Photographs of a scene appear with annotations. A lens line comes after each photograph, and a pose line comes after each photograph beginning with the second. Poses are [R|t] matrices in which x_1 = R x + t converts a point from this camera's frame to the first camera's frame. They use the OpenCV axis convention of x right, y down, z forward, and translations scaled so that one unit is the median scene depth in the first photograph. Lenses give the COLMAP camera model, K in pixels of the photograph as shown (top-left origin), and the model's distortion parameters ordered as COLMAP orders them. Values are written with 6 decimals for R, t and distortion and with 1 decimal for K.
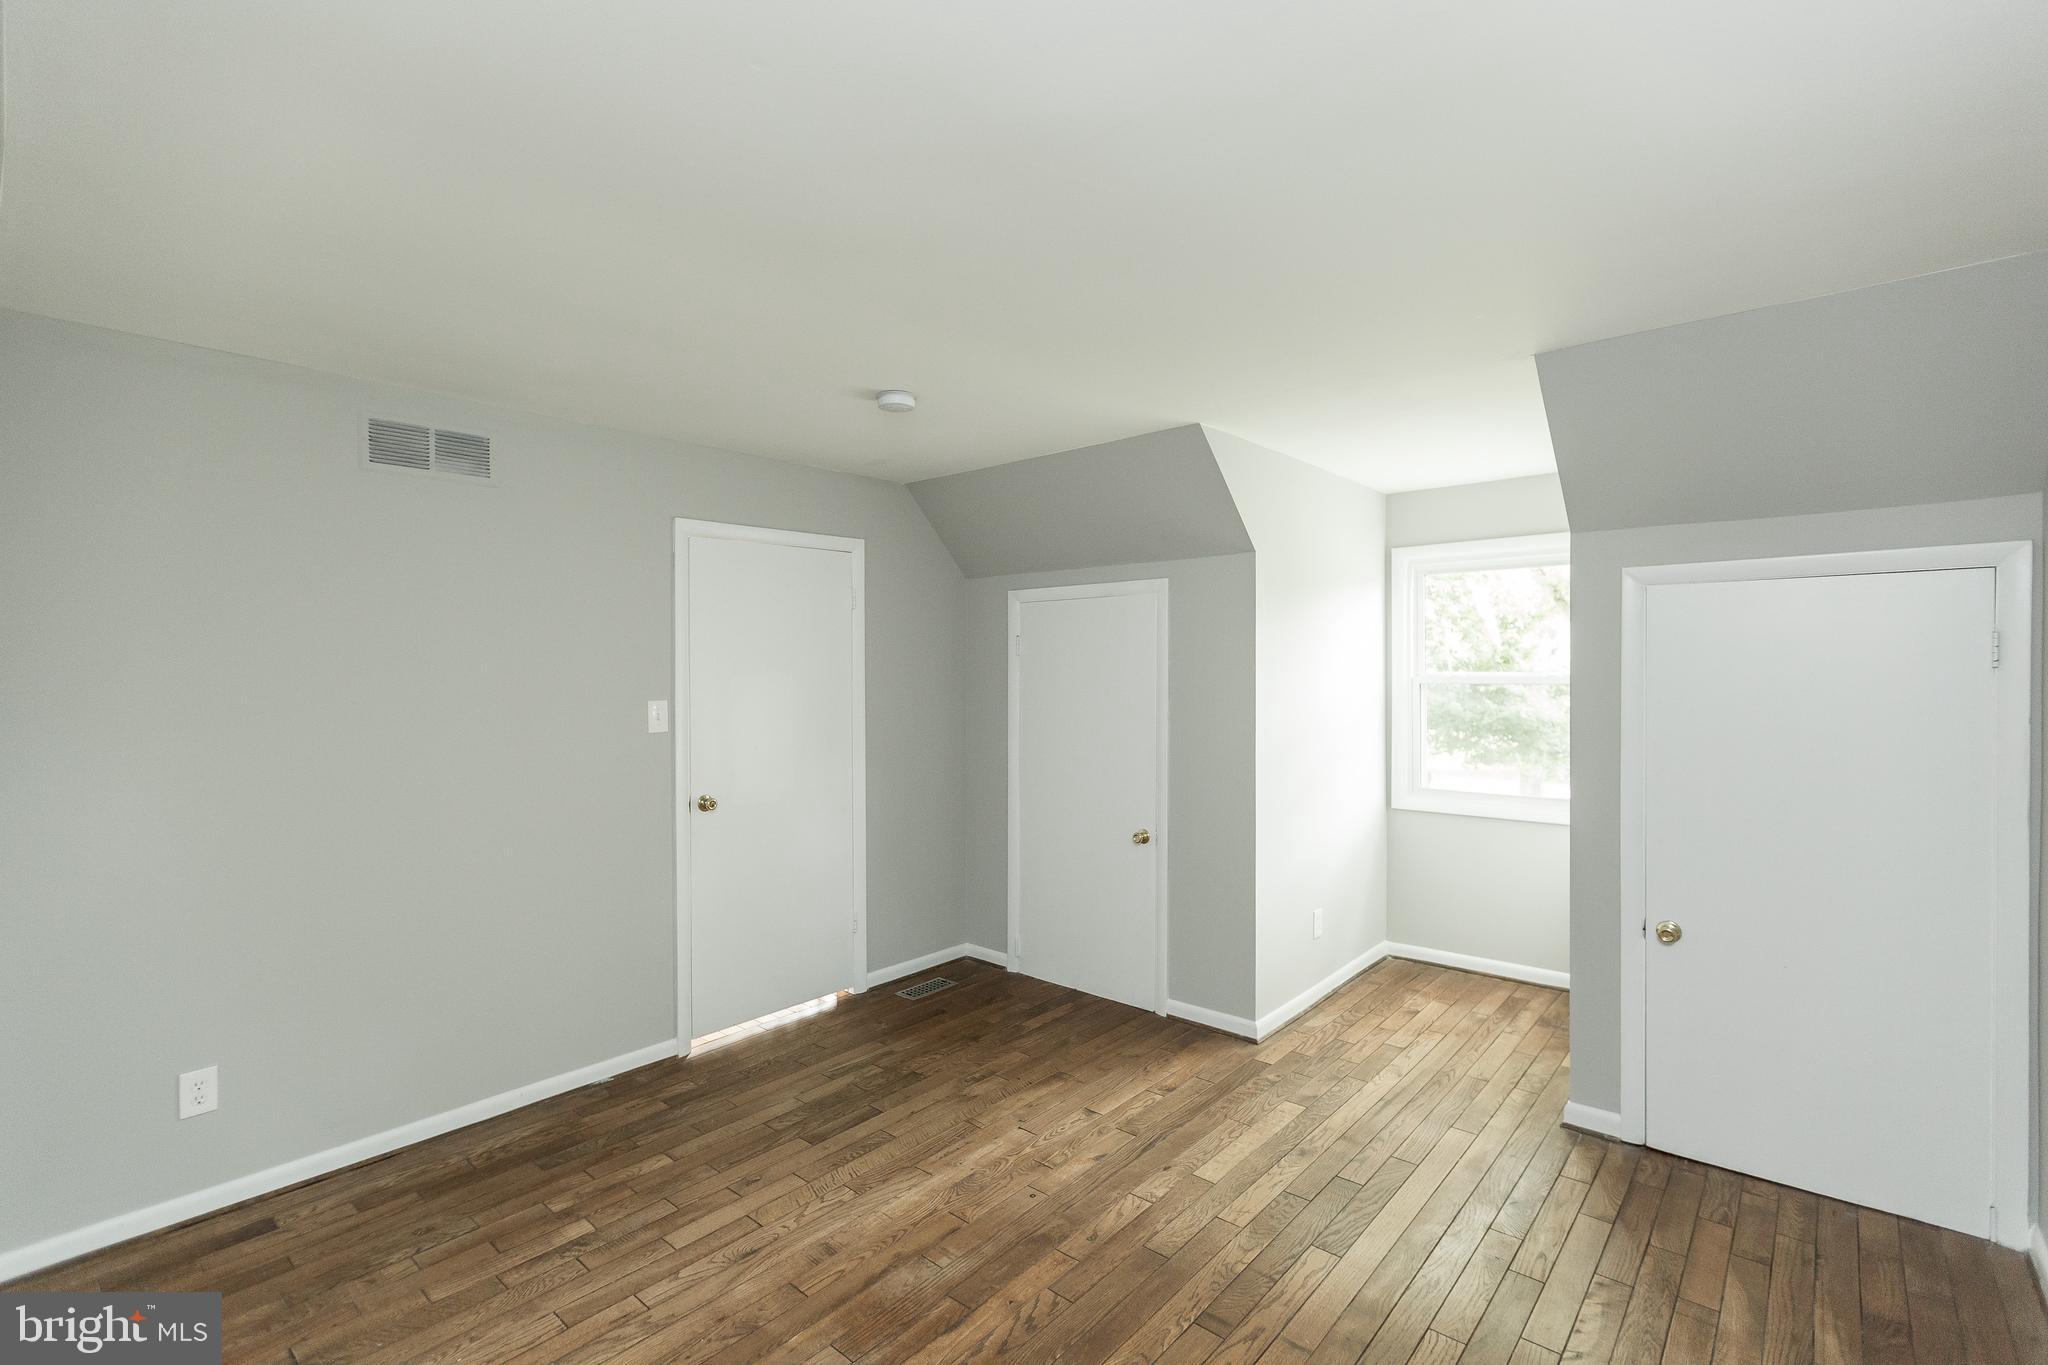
lens RADIAL K [[930.0, 0, 1024.0], [0, 930.0, 682.5], [0, 0, 1]] dist [0.000768, 0.000207]
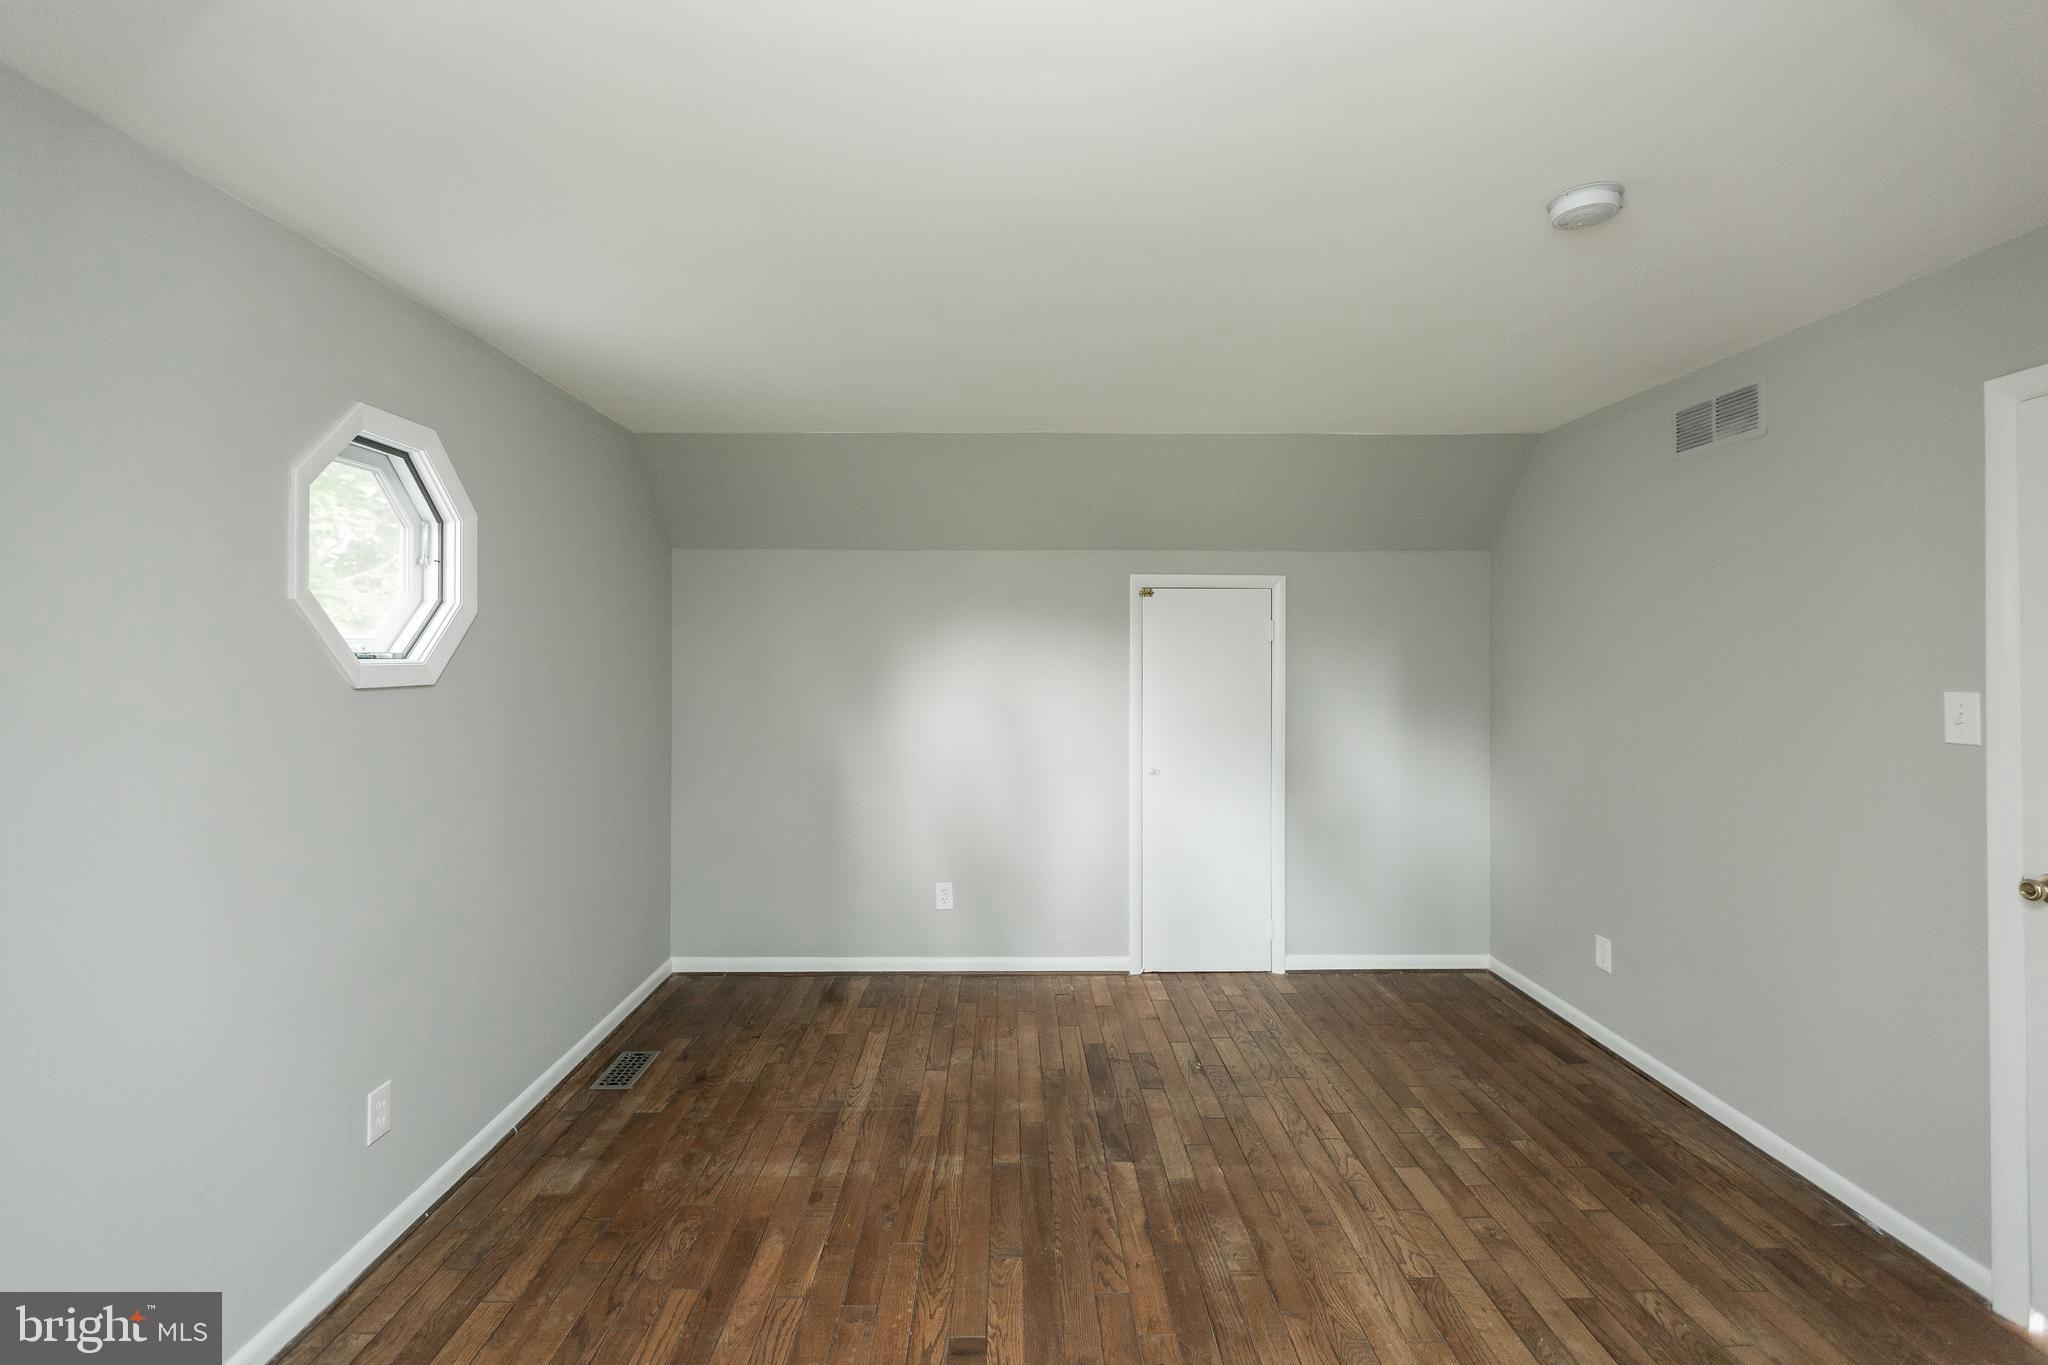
lens RADIAL K [[920.4, 0, 1023.0], [0, 920.4, 652.0], [0, 0, 1]] dist [0.001701, -0.000480]
pose [[-0.746714, 0.004568, -0.665129, 0.640688], [-0.004258, 0.999923, 0.011647, -0.015107], [0.665131, 0.011530, -0.746637, 1.421903]]
